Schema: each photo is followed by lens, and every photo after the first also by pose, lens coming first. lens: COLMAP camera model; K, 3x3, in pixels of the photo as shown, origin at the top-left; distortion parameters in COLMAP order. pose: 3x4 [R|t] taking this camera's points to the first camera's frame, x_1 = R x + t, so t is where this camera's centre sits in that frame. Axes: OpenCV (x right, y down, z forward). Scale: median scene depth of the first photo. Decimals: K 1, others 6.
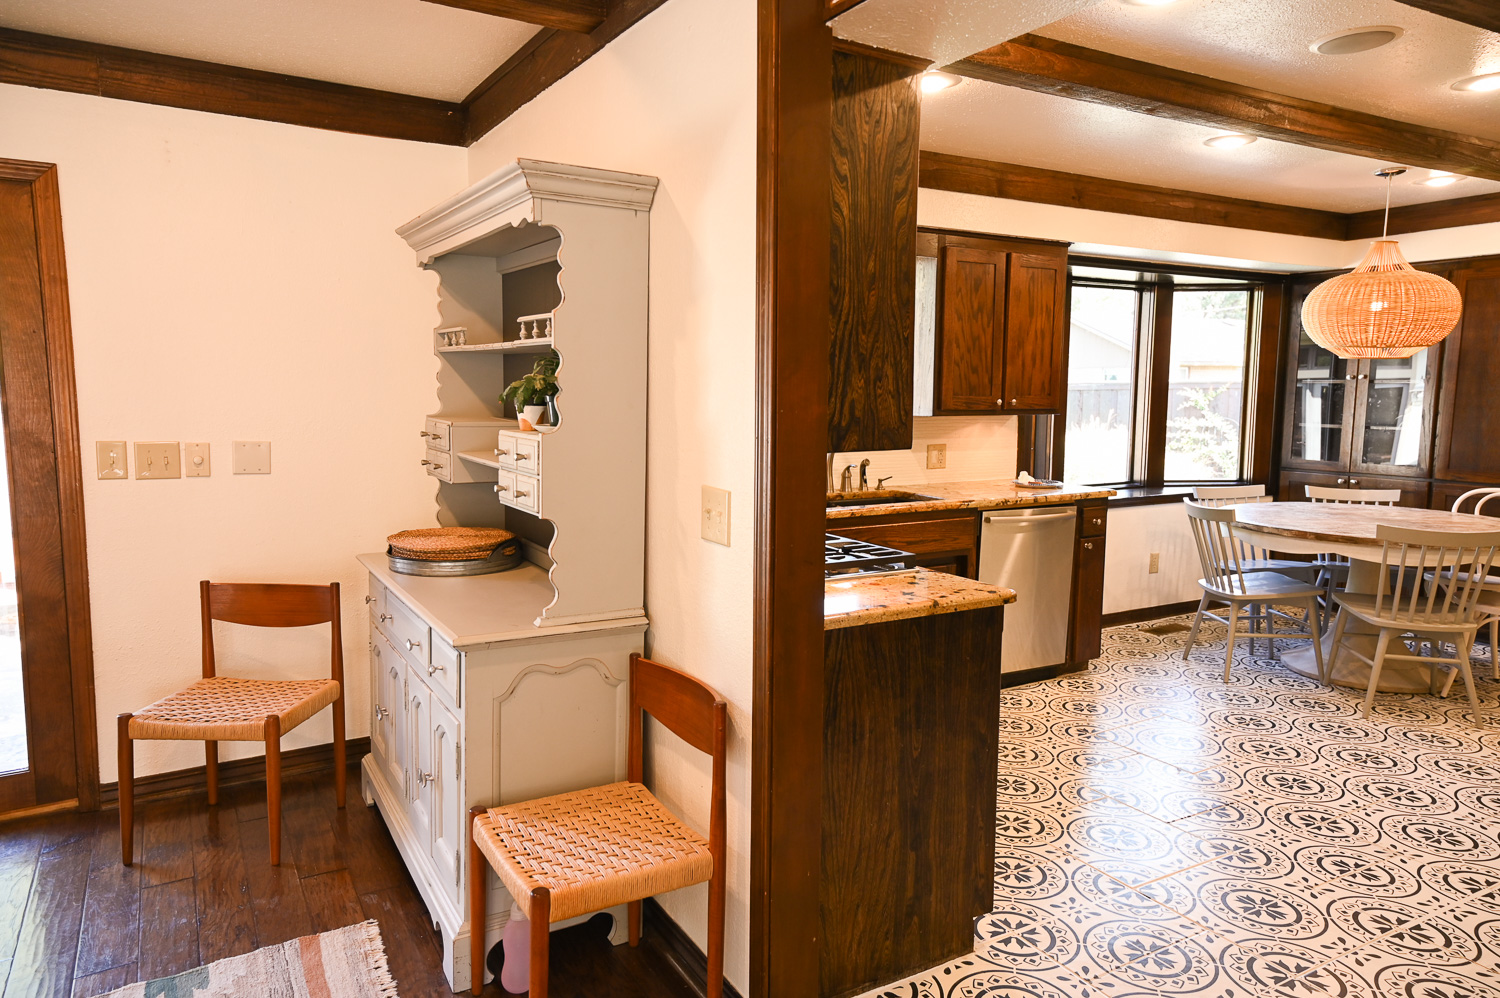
lens RADIAL K [[986.1, 0, 749.3], [0, 986.1, 493.0], [0, 0, 1]] dist [0.041257, 0.019874]
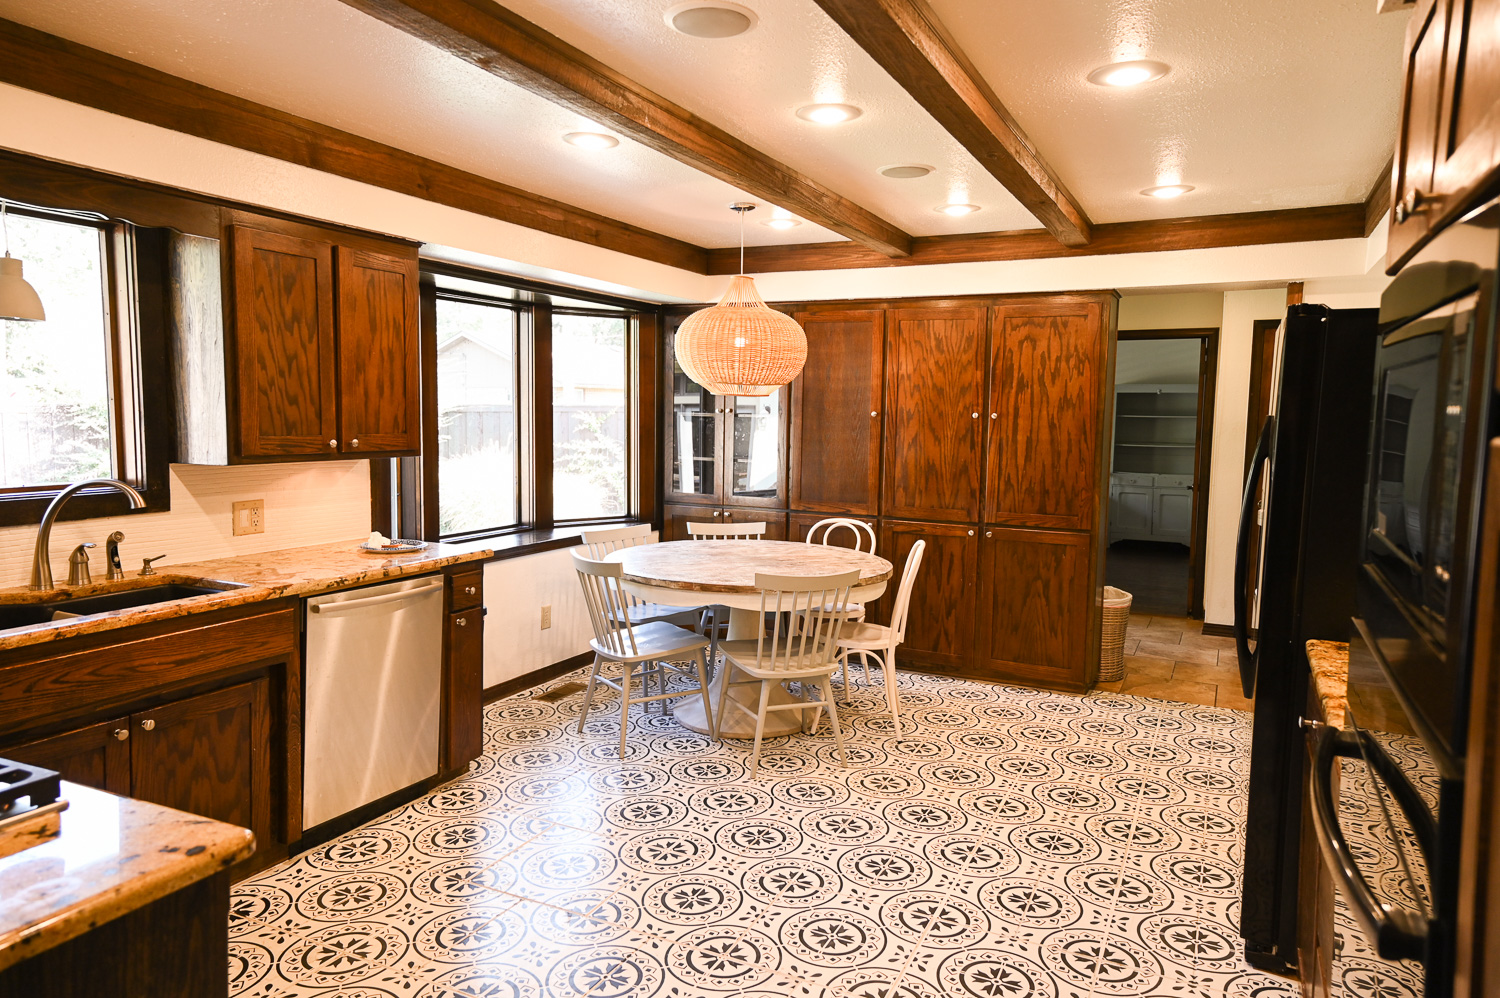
lens RADIAL K [[986.1, 0, 749.3], [0, 986.1, 493.0], [0, 0, 1]] dist [0.041257, 0.019874]
pose [[0.838289, -0.039651, 0.543783, 0.103796], [0.048902, 0.998800, -0.002556, -0.036276], [-0.543029, 0.028735, 0.839222, 0.194454]]
